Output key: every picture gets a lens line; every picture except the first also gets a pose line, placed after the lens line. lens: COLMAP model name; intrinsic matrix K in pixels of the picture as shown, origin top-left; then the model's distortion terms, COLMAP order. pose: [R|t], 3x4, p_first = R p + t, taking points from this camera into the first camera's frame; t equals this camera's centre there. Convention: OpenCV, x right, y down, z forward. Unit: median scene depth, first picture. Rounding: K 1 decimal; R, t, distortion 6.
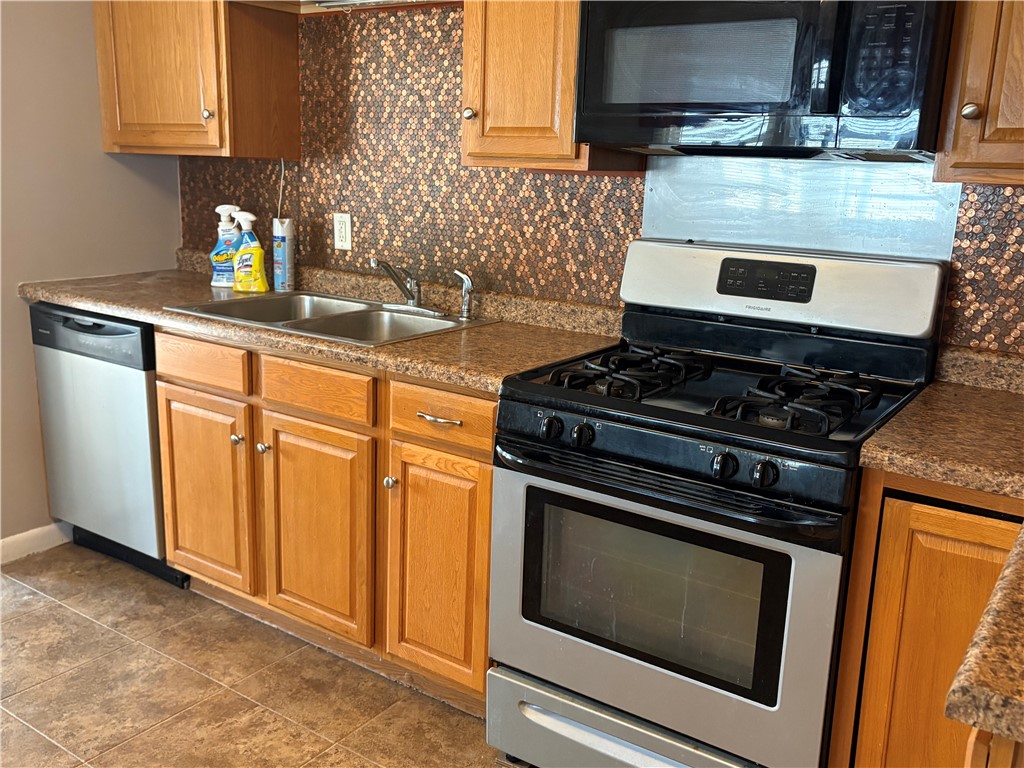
lens RADIAL K [[933.2, 0, 512.0], [0, 933.2, 384.0], [0, 0, 1]] dist [-0.003662, -0.001307]
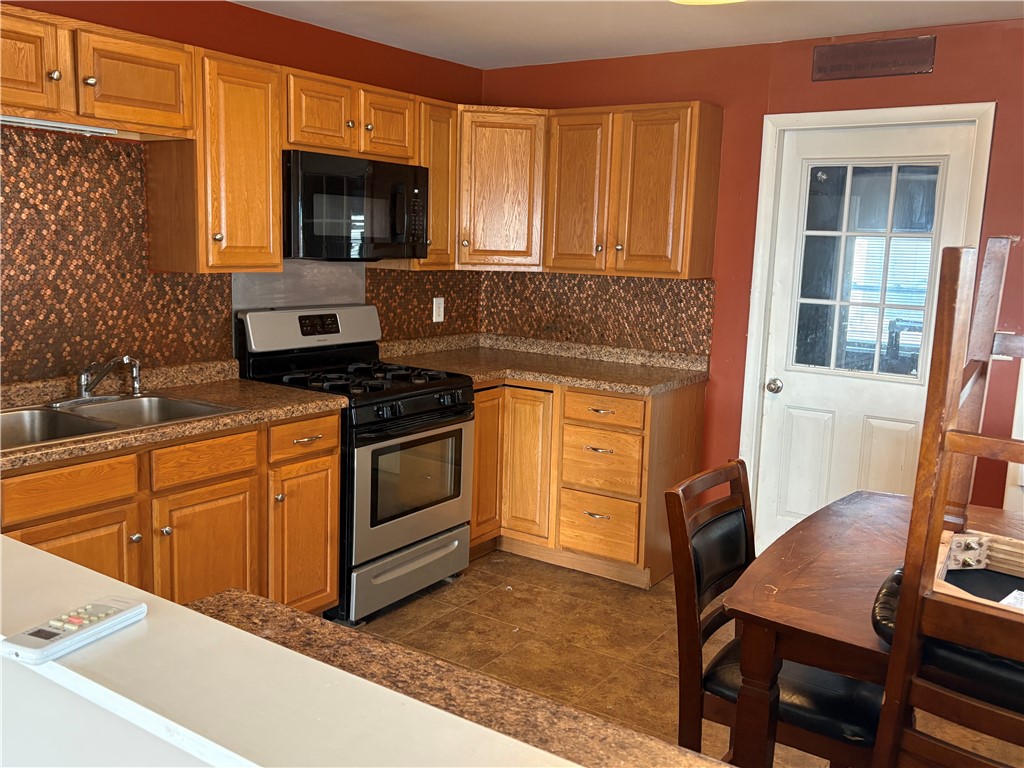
lens RADIAL K [[933.2, 0, 512.0], [0, 933.2, 384.0], [0, 0, 1]] dist [-0.003662, -0.001307]
pose [[-0.000887, -0.192909, 0.981216, -1.230376], [0.195715, 0.962207, 0.189349, -0.215298], [-0.980660, 0.192207, 0.036902, 0.466616]]
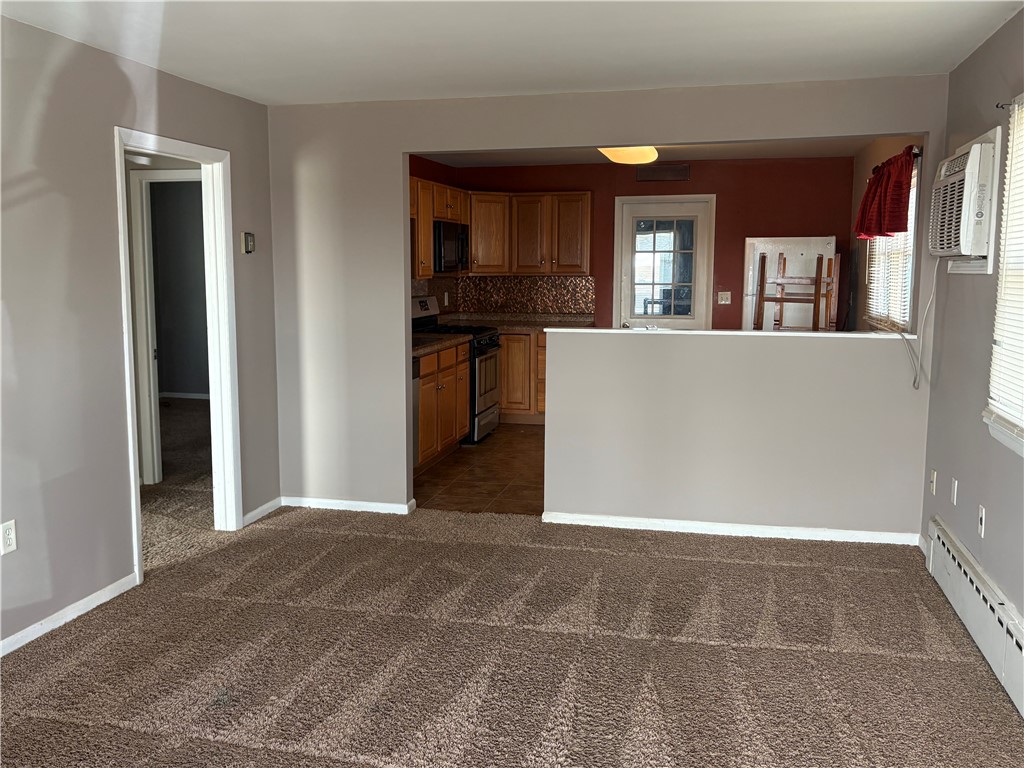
lens RADIAL K [[933.2, 0, 512.0], [0, 933.2, 384.0], [0, 0, 1]] dist [-0.003662, -0.001307]
pose [[-0.353559, -0.163629, 0.920990, -2.552454], [0.198307, 0.949090, 0.244750, -0.505841], [-0.914150, 0.269172, -0.303110, 1.480573]]
